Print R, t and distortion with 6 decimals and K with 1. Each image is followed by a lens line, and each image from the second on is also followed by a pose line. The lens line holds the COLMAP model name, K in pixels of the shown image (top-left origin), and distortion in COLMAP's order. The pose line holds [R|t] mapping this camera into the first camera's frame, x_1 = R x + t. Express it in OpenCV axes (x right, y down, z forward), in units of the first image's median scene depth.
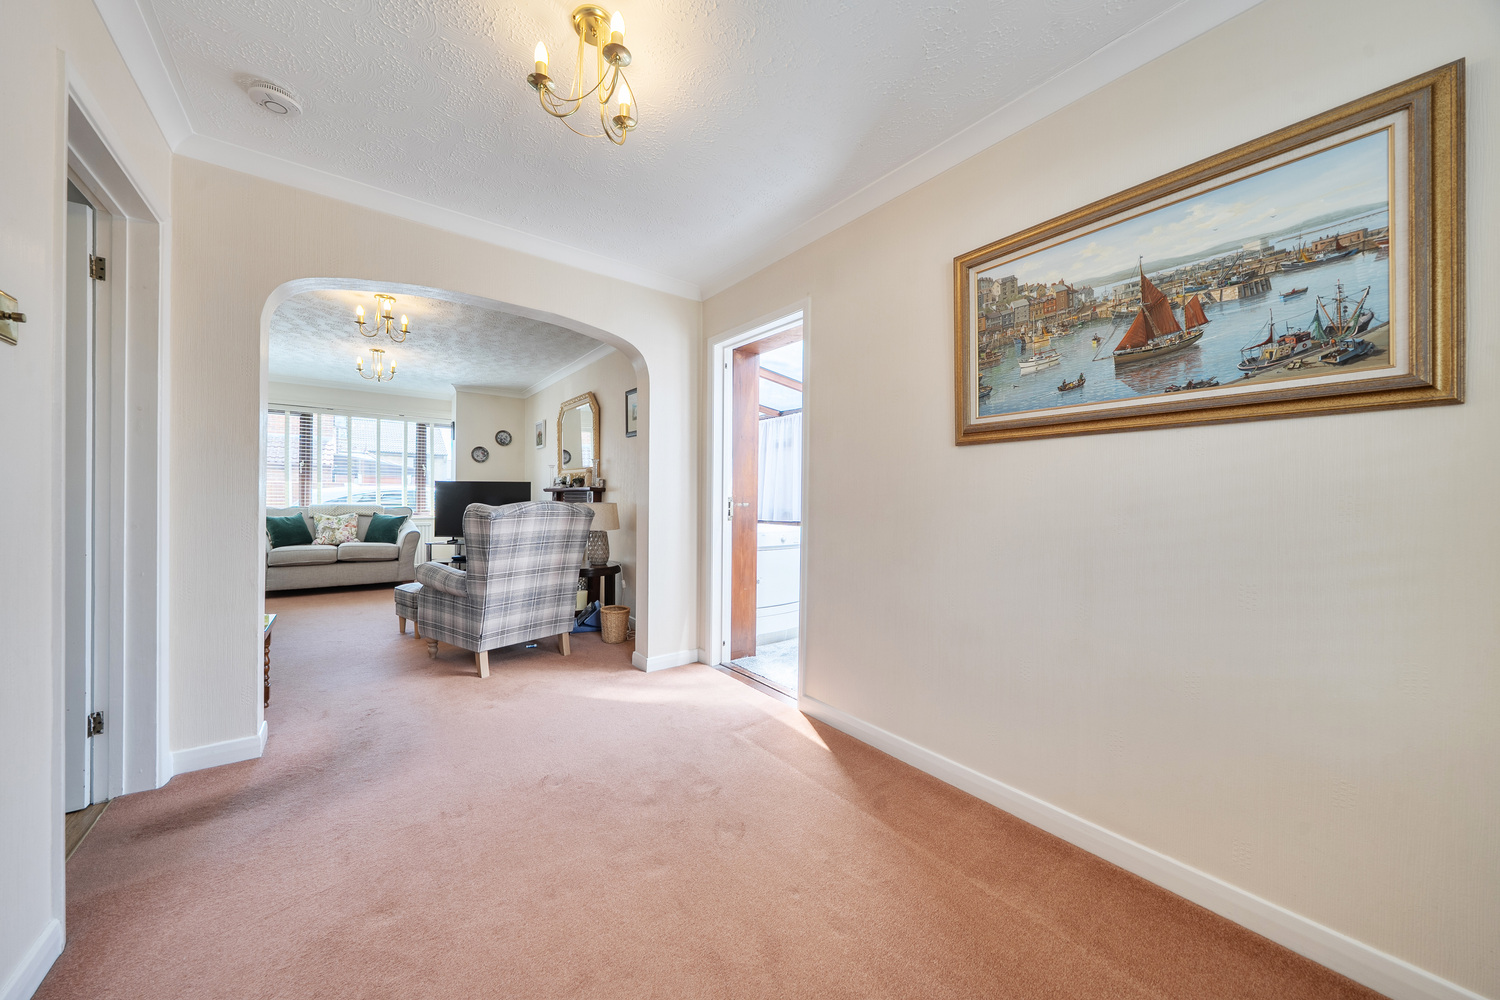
lens RADIAL K [[517.9, 0, 750.0], [0, 517.9, 500.0], [0, 0, 1]] dist [-0.001064, -0.000116]
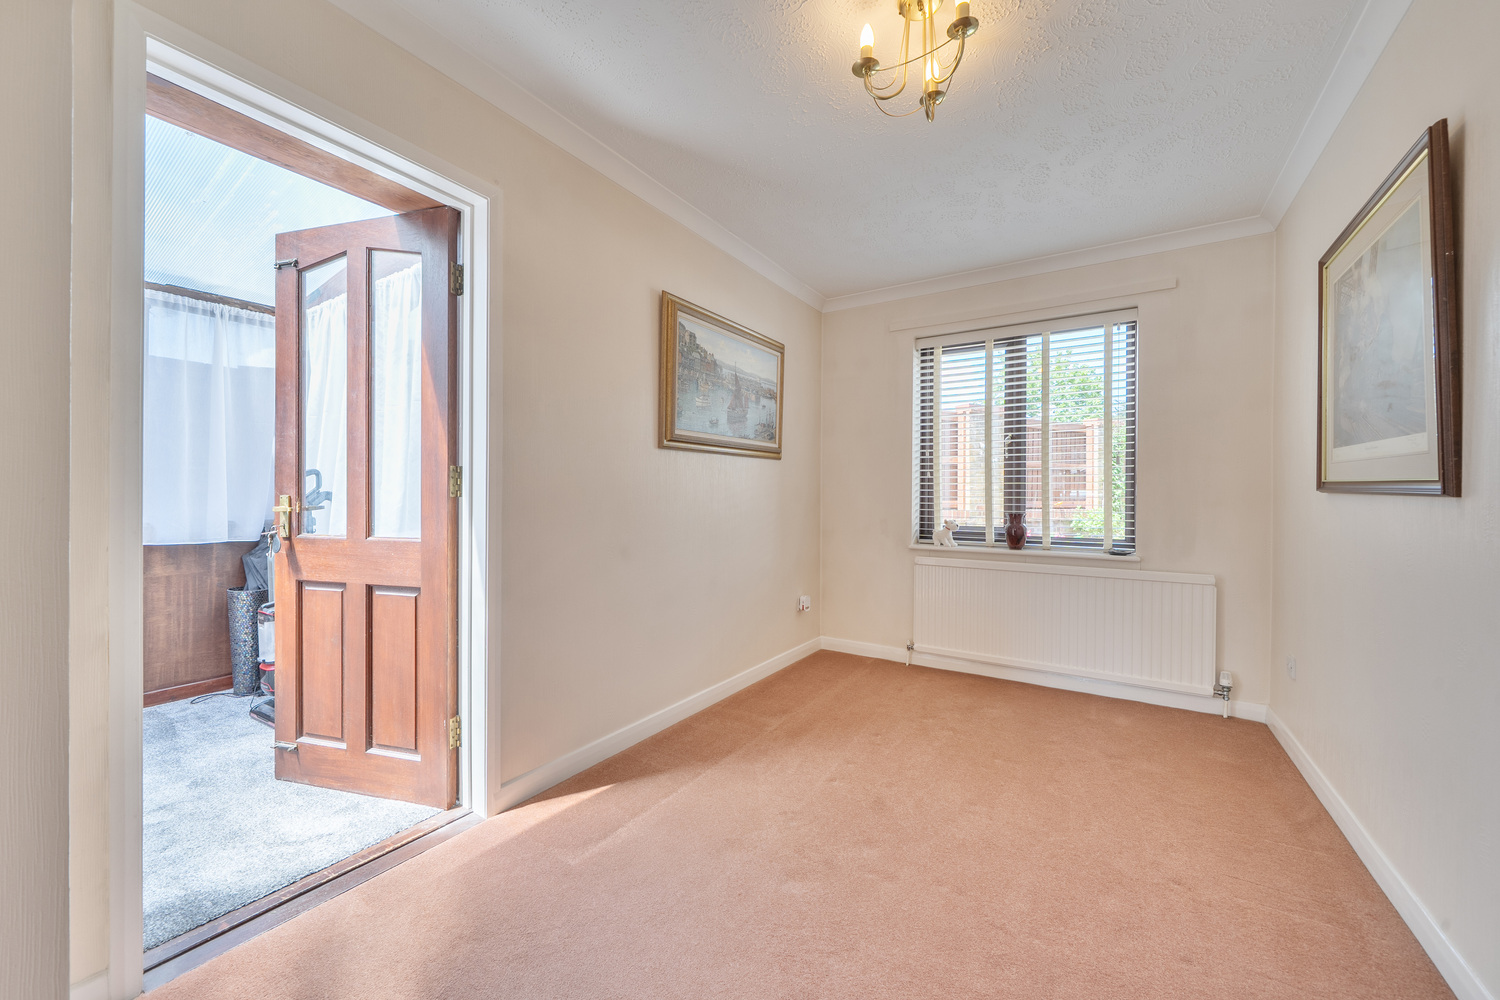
lens RADIAL K [[563.2, 0, 750.0], [0, 563.2, 500.0], [0, 0, 1]] dist [0.000342, 0.000013]
pose [[-0.330616, -0.021289, 0.943525, -1.112710], [-0.003967, 0.999768, 0.021169, -0.016787], [-0.943757, 0.003256, -0.330624, 1.527494]]
